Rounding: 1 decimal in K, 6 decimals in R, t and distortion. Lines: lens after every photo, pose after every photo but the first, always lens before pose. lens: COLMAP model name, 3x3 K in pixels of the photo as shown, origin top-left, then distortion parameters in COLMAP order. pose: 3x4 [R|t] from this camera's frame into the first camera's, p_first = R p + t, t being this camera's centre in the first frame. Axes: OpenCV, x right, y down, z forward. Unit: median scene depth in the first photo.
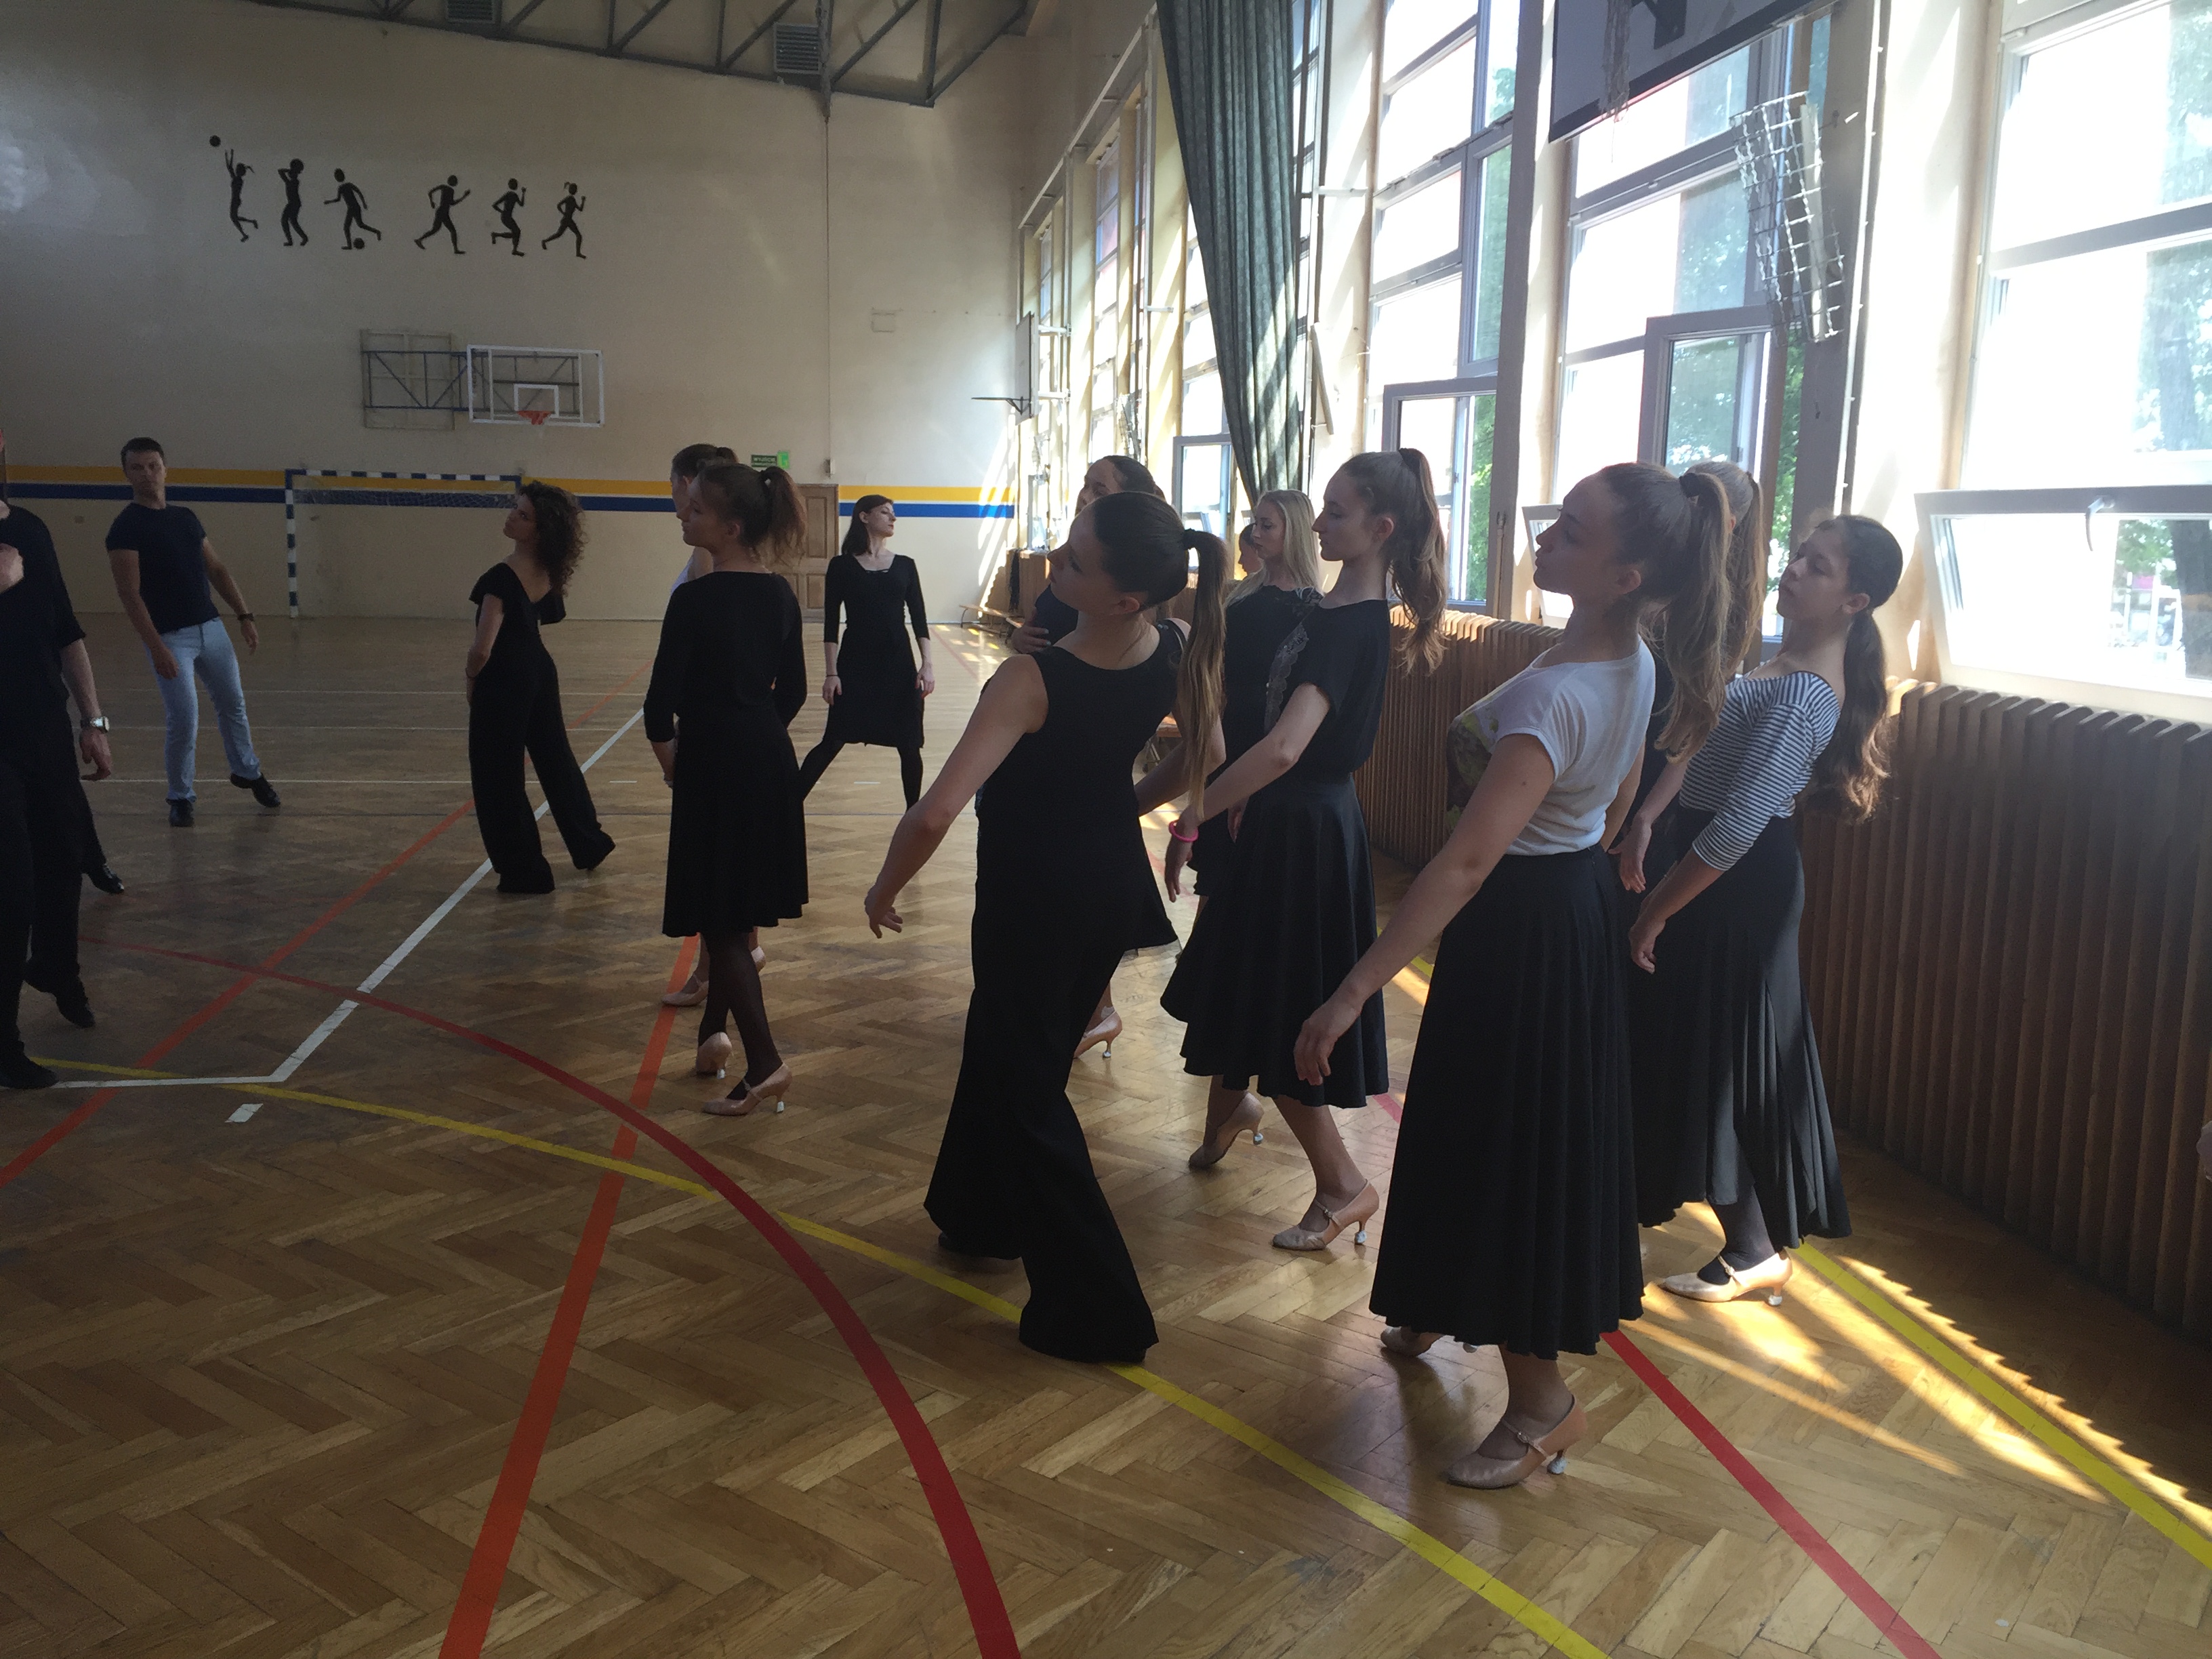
lens RADIAL K [[1868.2, 0, 1101.6], [0, 1868.2, 824.6], [0, 0, 1]] dist [0.081949, -0.129033]
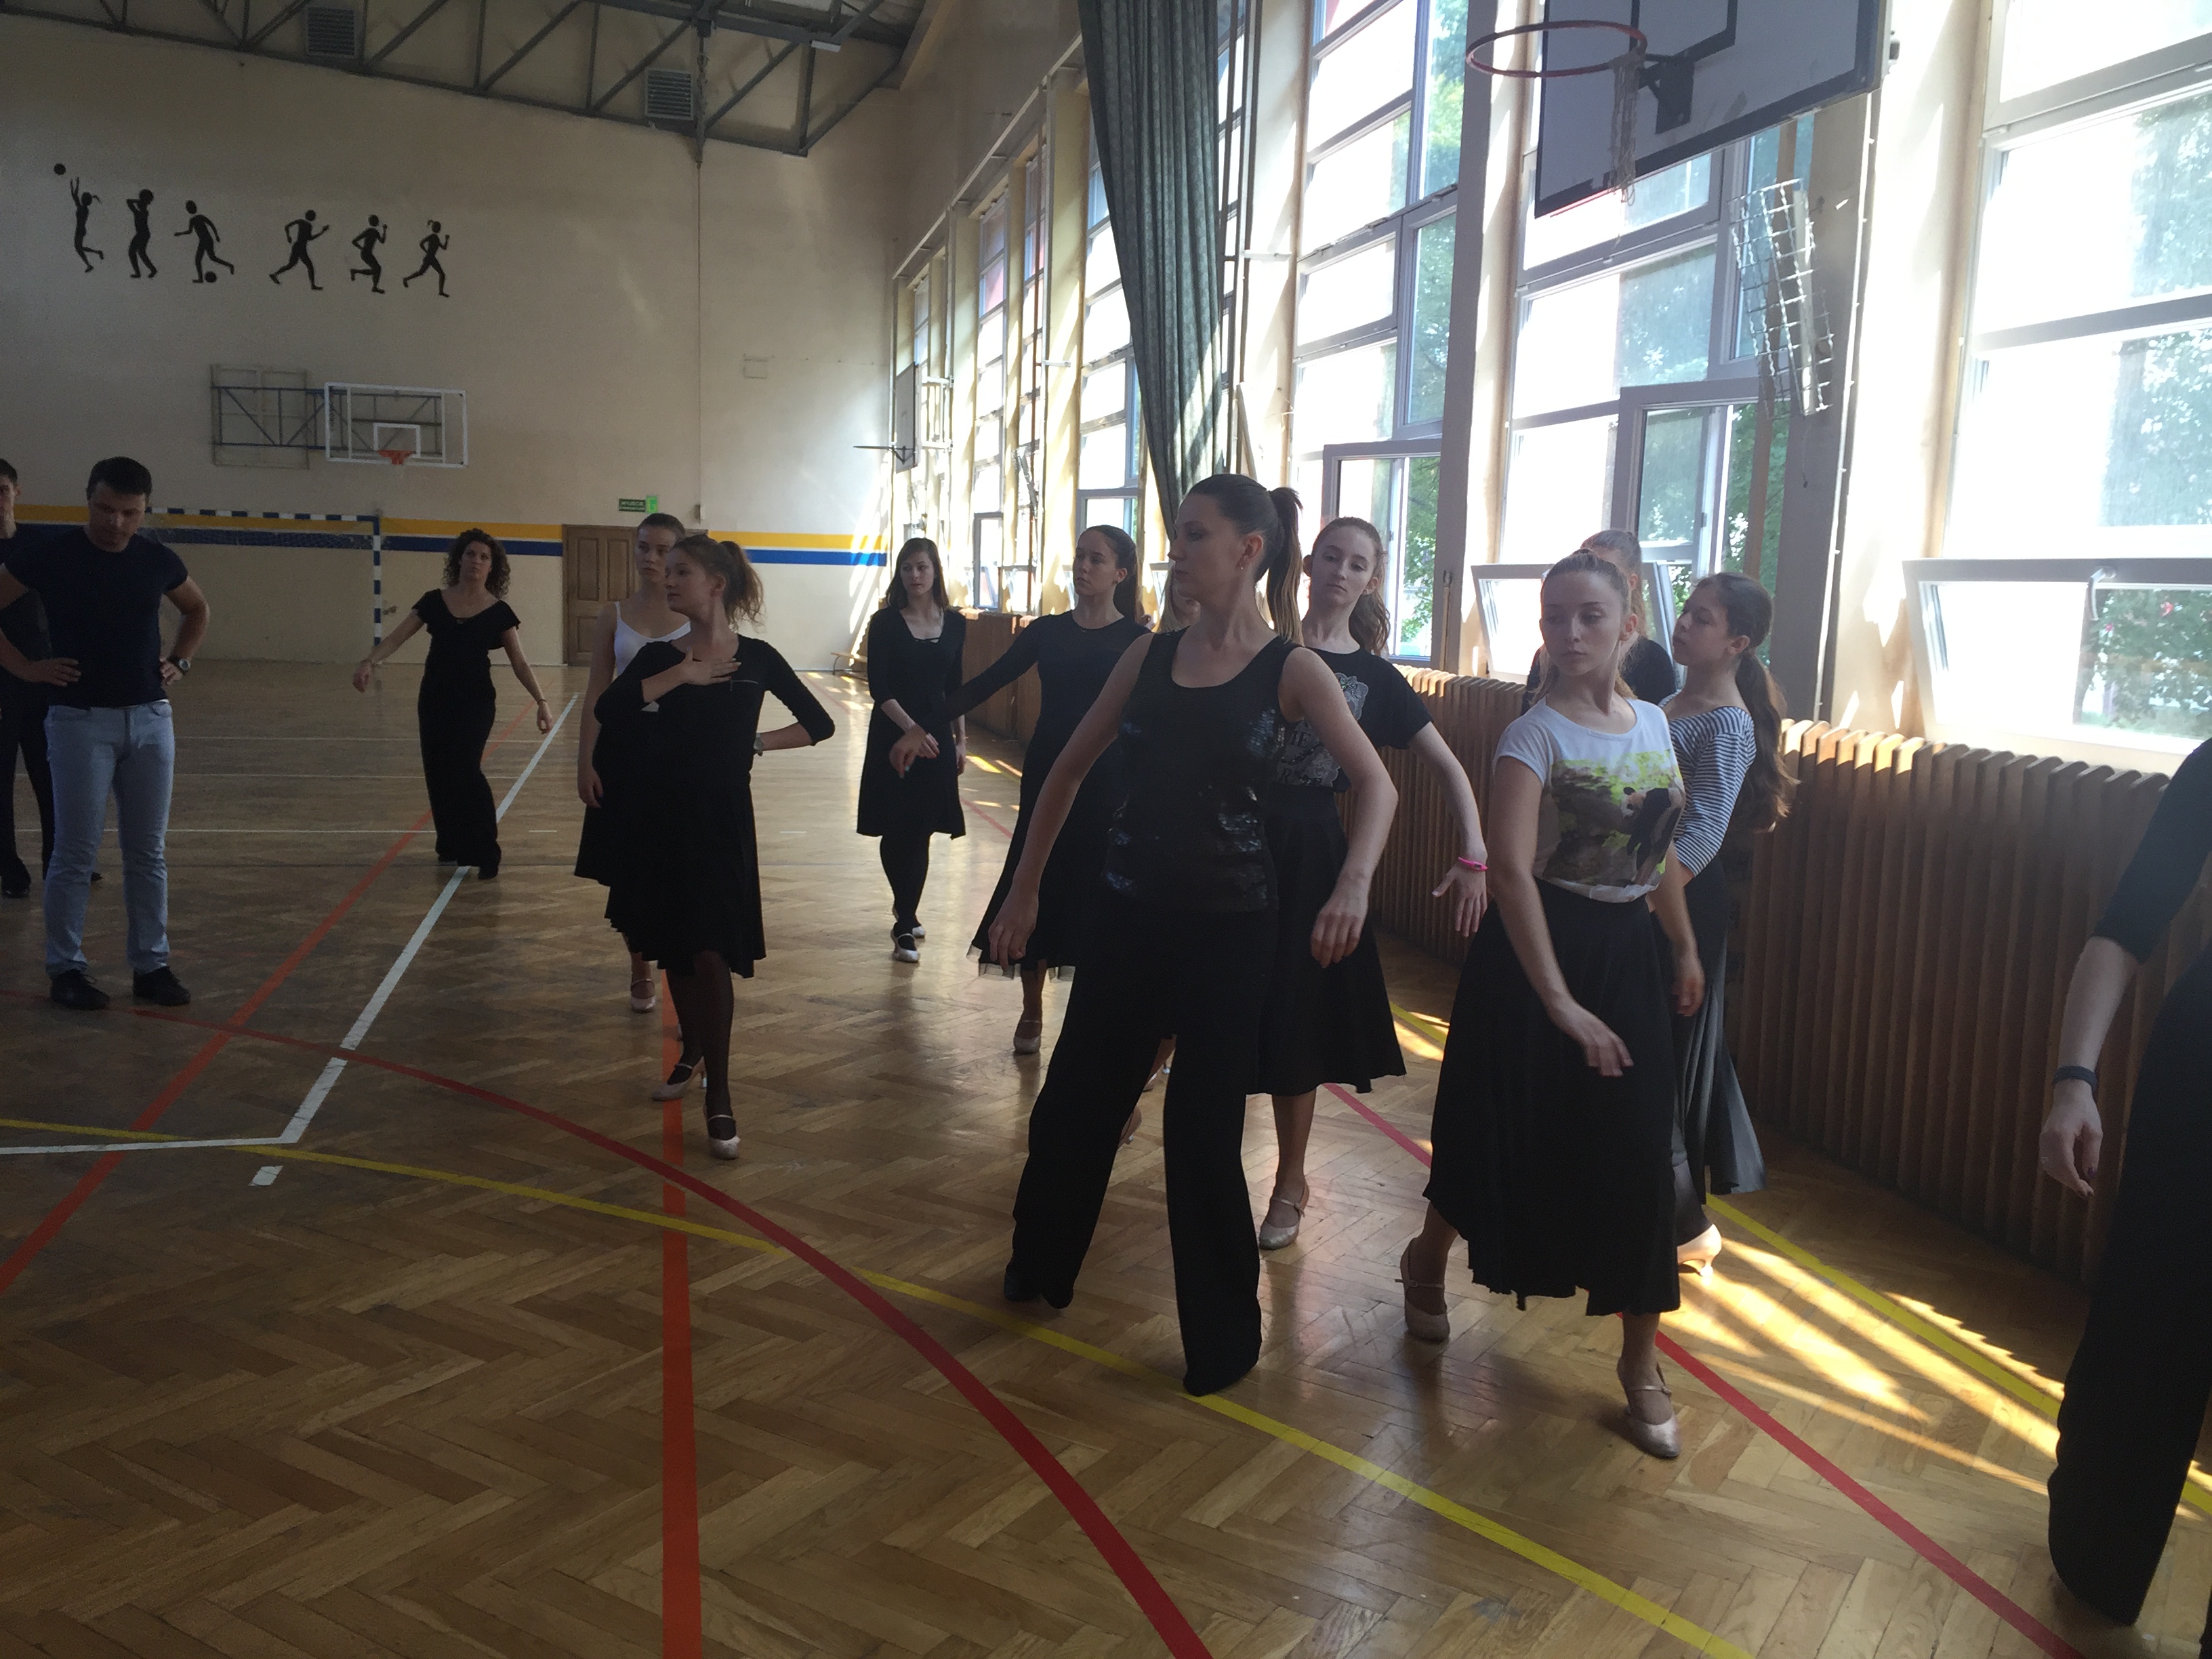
lens RADIAL K [[1868.2, 0, 1101.6], [0, 1868.2, 824.6], [0, 0, 1]] dist [0.081949, -0.129033]
pose [[0.996466, 0.001419, 0.083980, -0.104146], [0.000734, 0.999672, -0.025609, -0.002052], [-0.083988, 0.025580, 0.996138, -0.005394]]
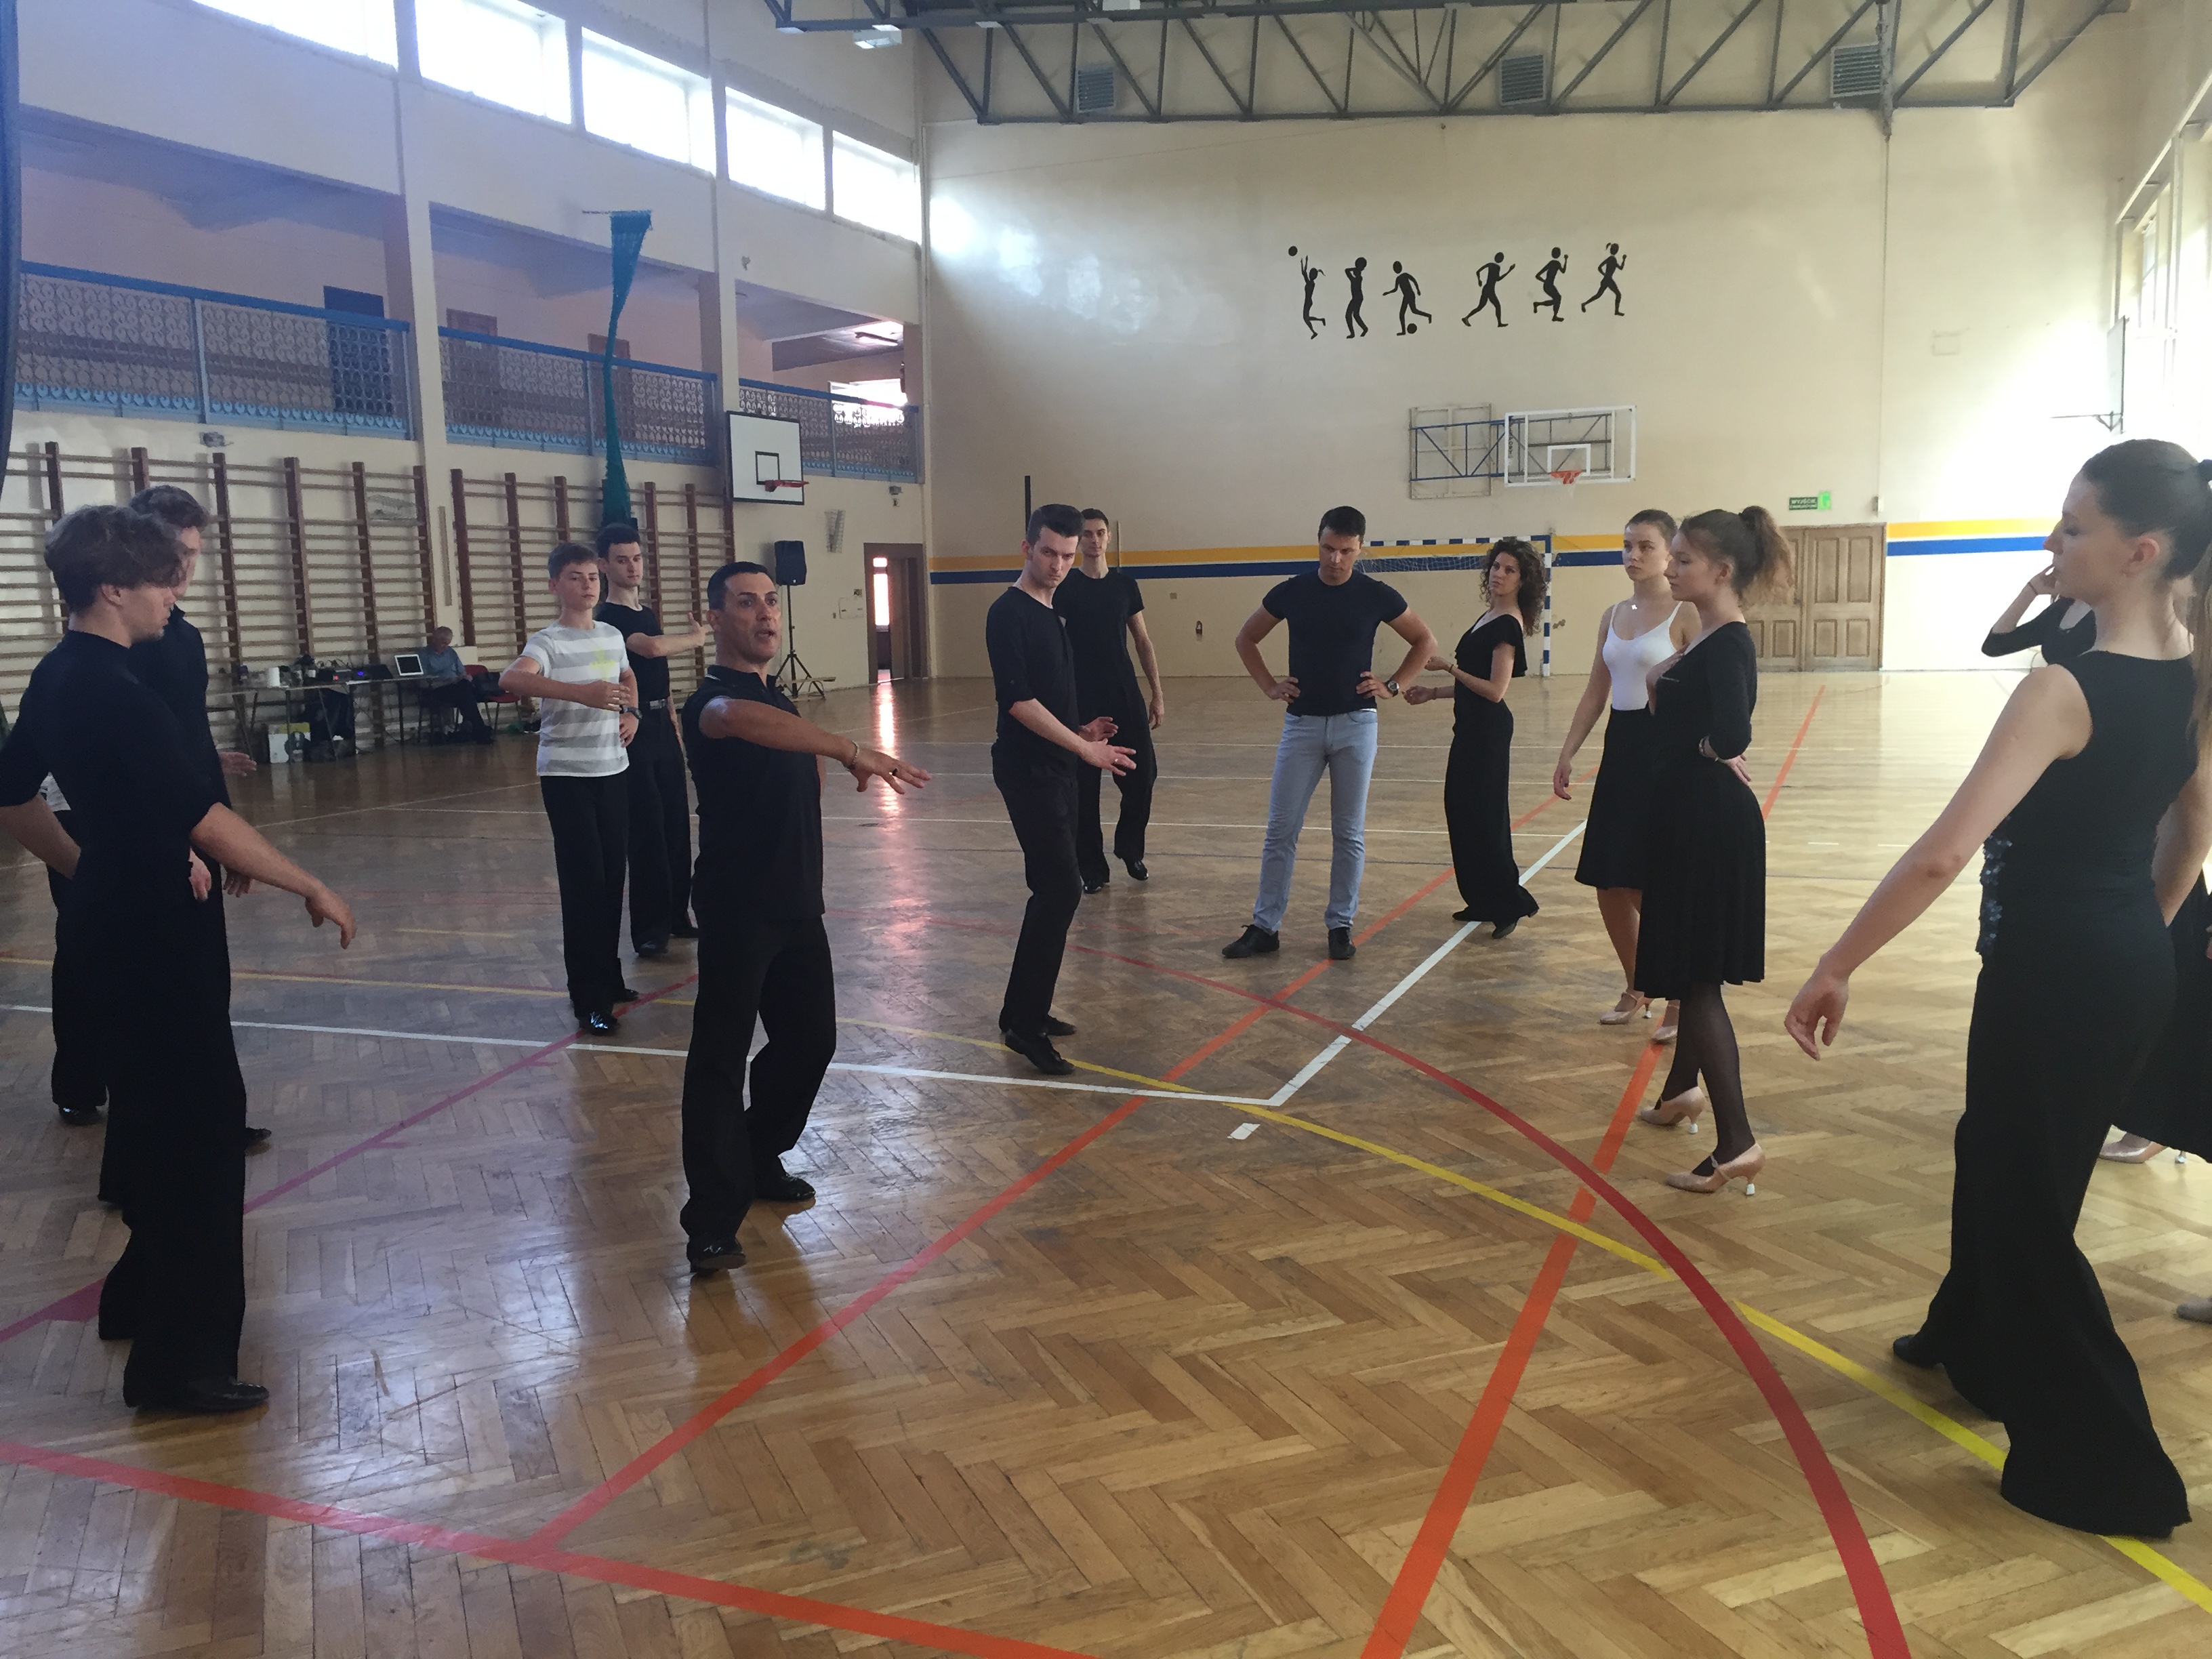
lens RADIAL K [[1868.2, 0, 1101.6], [0, 1868.2, 824.6], [0, 0, 1]] dist [0.081949, -0.129033]
pose [[0.861252, 0.024340, -0.507595, 0.023676], [-0.038576, 0.999102, -0.017545, -0.003354], [0.506712, 0.034691, 0.861417, 0.012292]]
